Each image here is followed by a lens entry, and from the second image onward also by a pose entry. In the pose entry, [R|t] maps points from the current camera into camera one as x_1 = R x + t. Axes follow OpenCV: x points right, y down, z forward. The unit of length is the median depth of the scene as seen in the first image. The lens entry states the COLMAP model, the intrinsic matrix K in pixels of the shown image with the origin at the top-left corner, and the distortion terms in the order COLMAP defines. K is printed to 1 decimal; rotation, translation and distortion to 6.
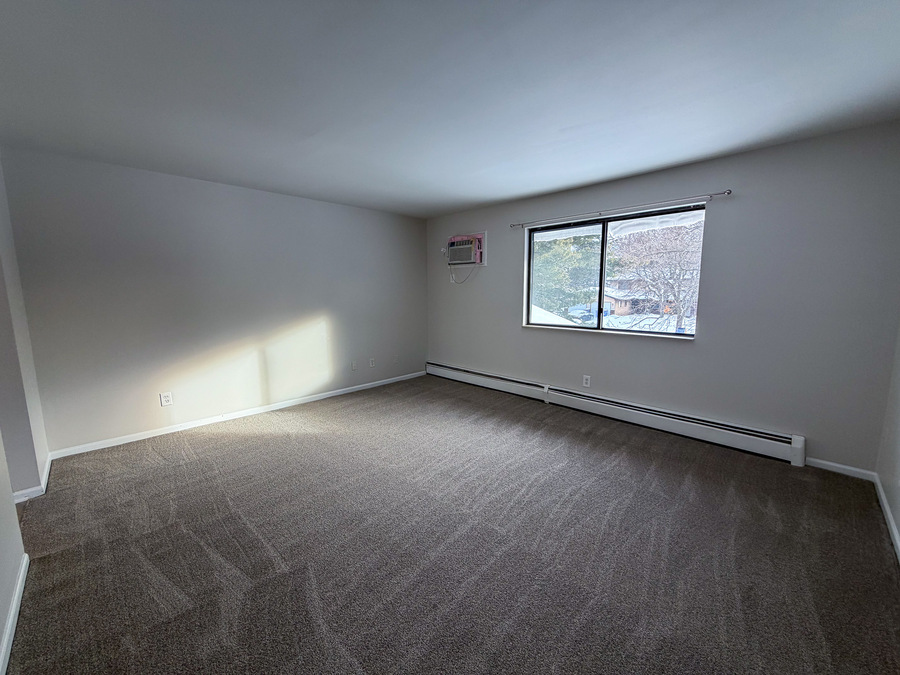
lens RADIAL K [[356.7, 0, 448.4], [0, 356.7, 337.2], [0, 0, 1]] dist [0.002910, 0.000216]
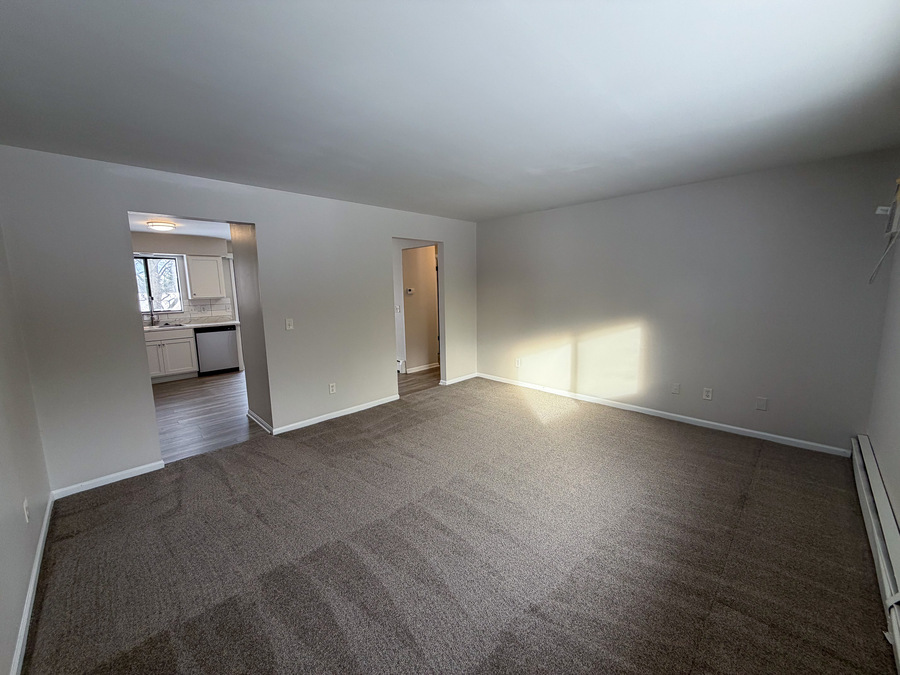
lens RADIAL K [[356.7, 0, 448.4], [0, 356.7, 337.2], [0, 0, 1]] dist [0.002910, 0.000216]
pose [[-0.001782, 0.149398, -0.988776, 0.623839], [-0.113556, 0.982351, 0.148632, -0.113843], [0.993530, 0.112546, 0.015215, 0.584159]]
